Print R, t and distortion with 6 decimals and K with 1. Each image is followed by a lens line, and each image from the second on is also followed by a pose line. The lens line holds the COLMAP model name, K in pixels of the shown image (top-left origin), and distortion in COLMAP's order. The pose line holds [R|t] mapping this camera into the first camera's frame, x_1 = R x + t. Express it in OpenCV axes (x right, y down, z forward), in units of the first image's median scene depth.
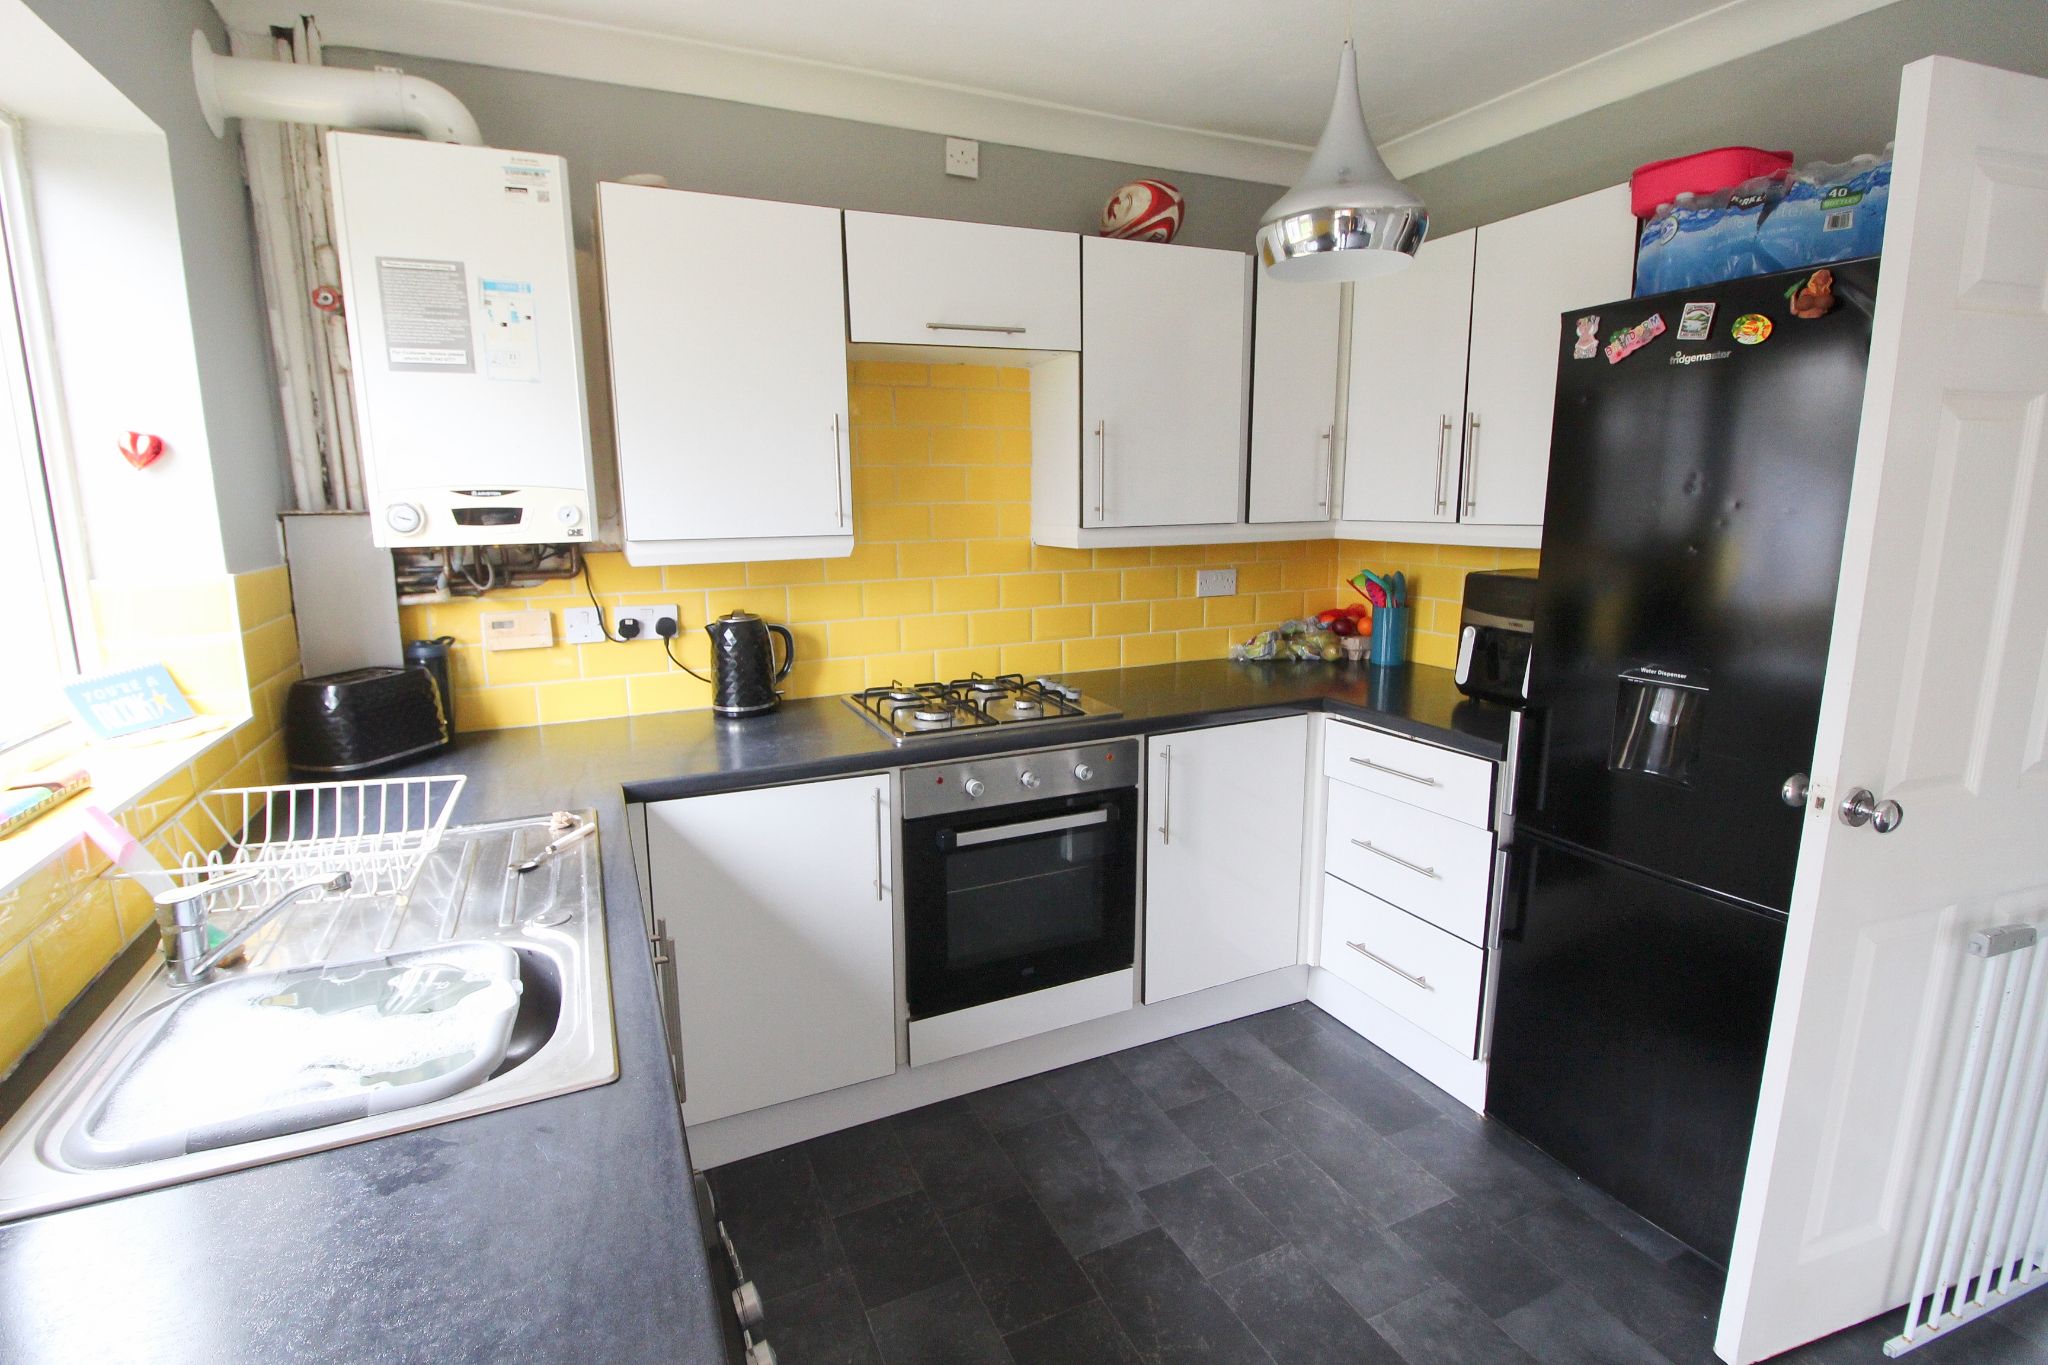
lens RADIAL K [[942.0, 0, 1019.0], [0, 942.0, 666.4], [0, 0, 1]] dist [-0.000857, -0.016330]
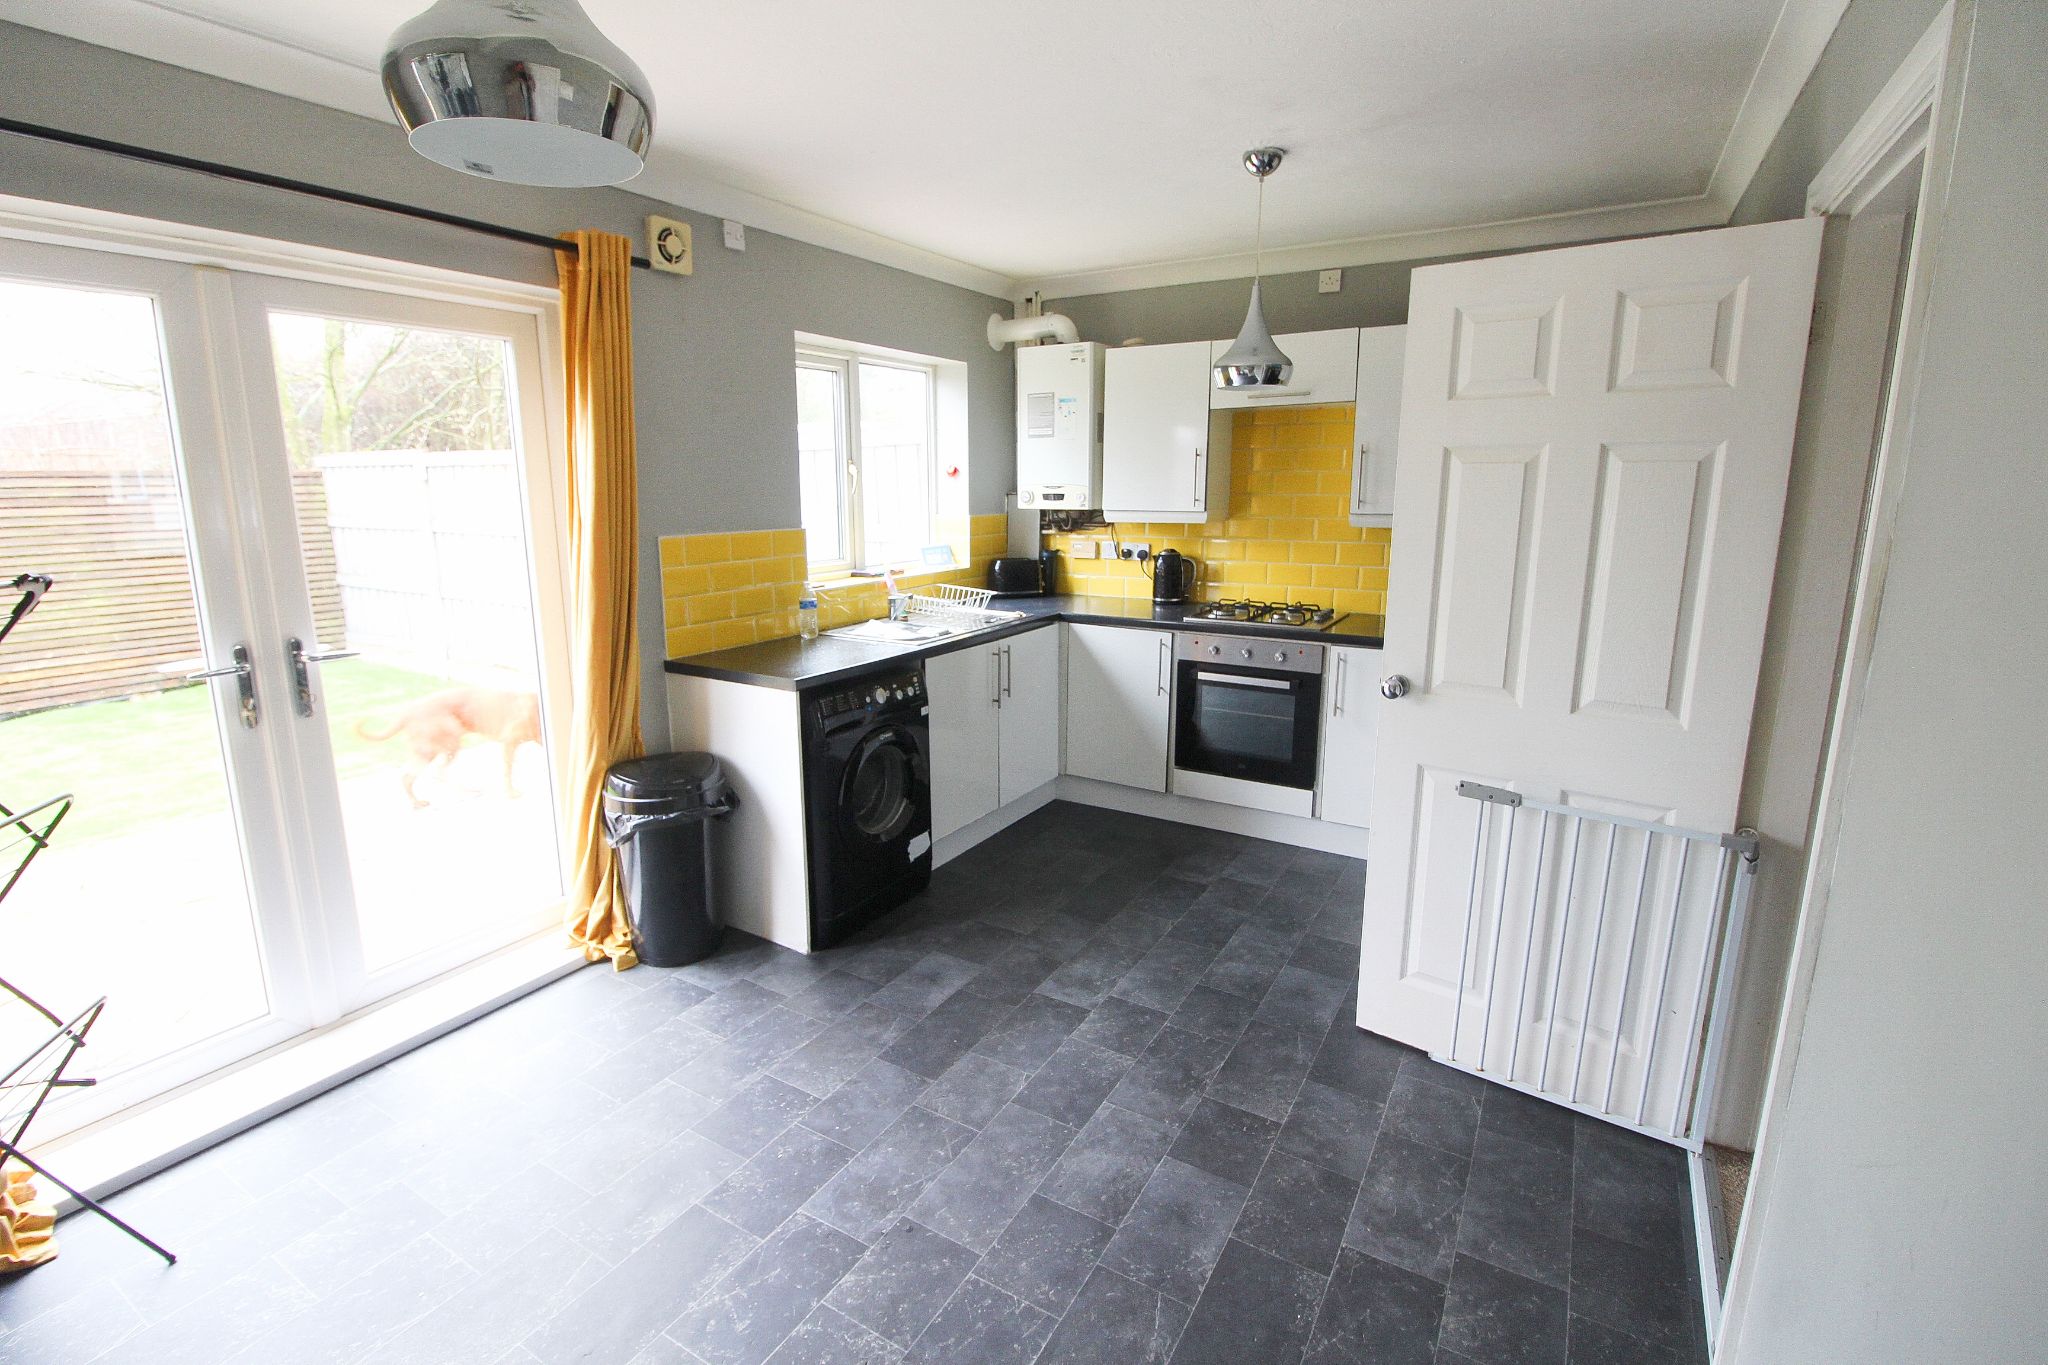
lens RADIAL K [[942.0, 0, 1019.0], [0, 942.0, 666.4], [0, 0, 1]] dist [-0.000857, -0.016330]
pose [[0.559062, 0.169967, -0.811517, 1.241841], [-0.151246, 0.983246, 0.101740, 0.029790], [0.815214, 0.065860, 0.575403, -0.373187]]
